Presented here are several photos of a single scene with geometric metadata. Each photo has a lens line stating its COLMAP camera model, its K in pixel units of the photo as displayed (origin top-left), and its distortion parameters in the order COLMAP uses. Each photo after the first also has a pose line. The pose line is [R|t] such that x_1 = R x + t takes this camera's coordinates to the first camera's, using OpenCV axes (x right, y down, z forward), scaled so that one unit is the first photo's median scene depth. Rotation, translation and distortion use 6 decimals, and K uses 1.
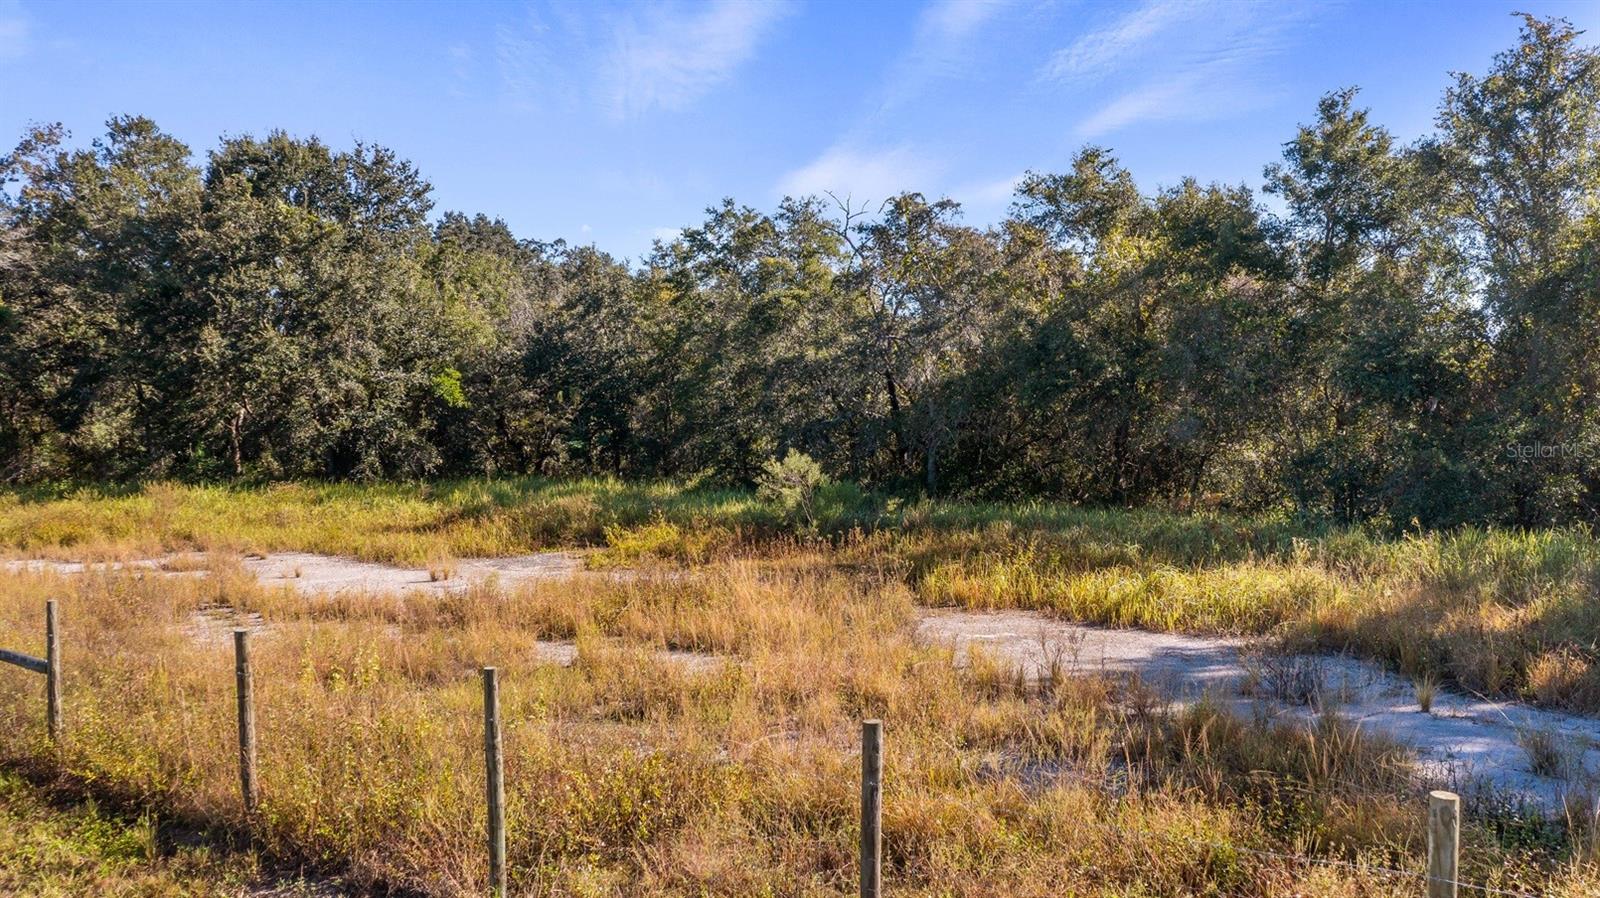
lens RADIAL K [[1275.7, 0, 798.1], [0, 1275.7, 447.1], [0, 0, 1]] dist [-0.017665, 0.002872]
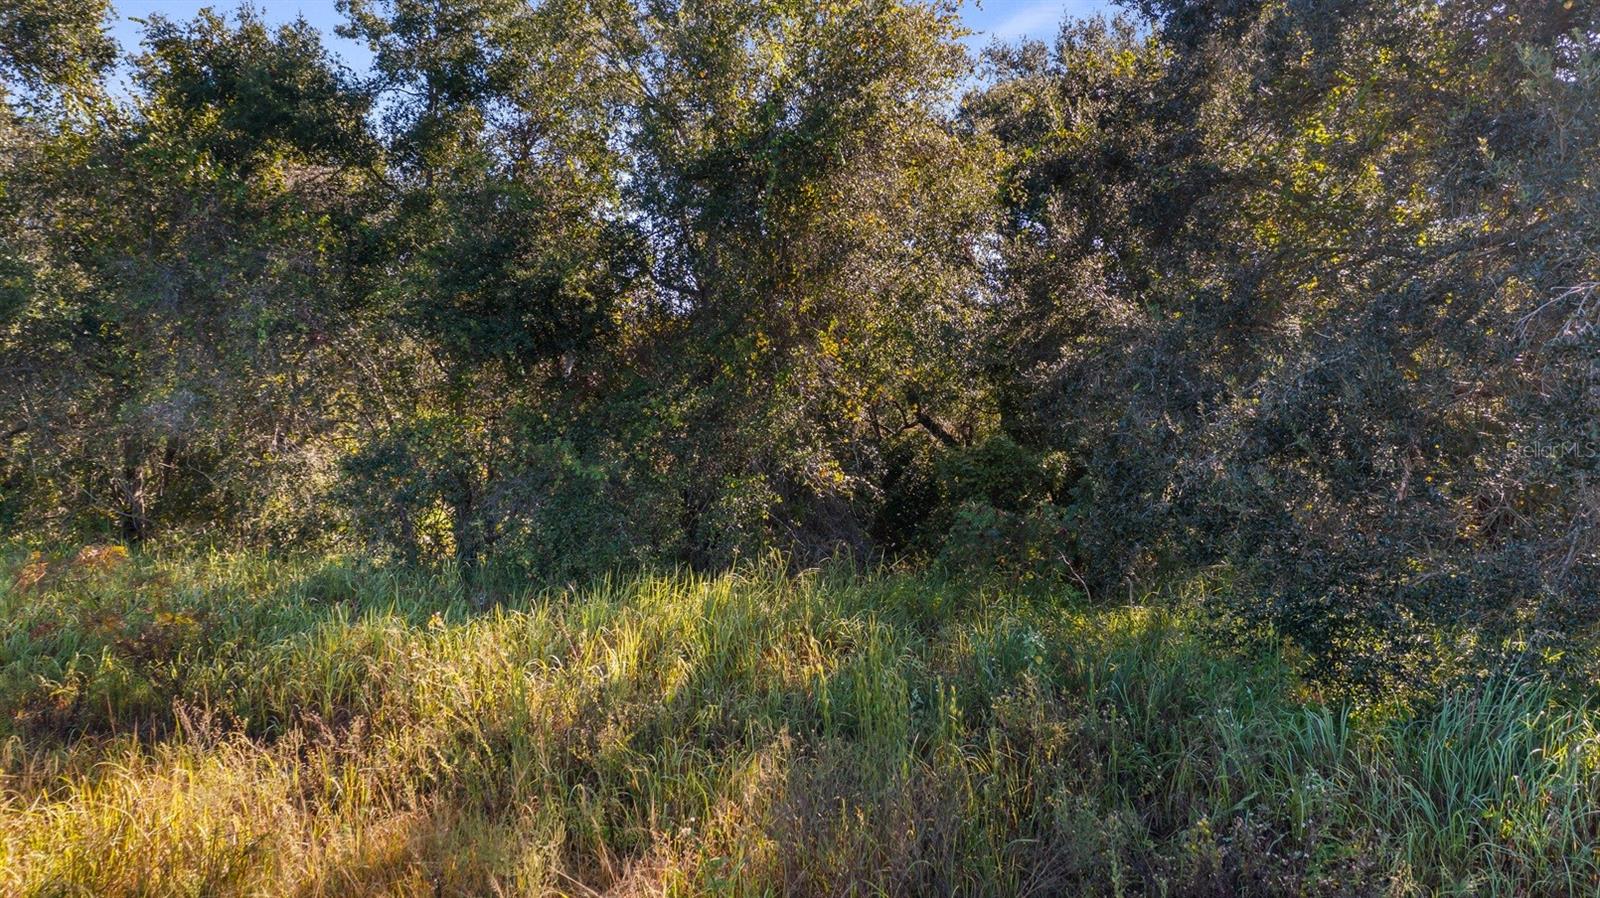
lens RADIAL K [[1275.7, 0, 802.1], [0, 1275.7, 452.2], [0, 0, 1]] dist [-0.017665, 0.002872]
pose [[0.841307, -0.030084, 0.539721, 0.272588], [0.018308, 0.999463, 0.027172, -0.007017], [-0.540248, -0.012979, 0.841406, 0.433345]]
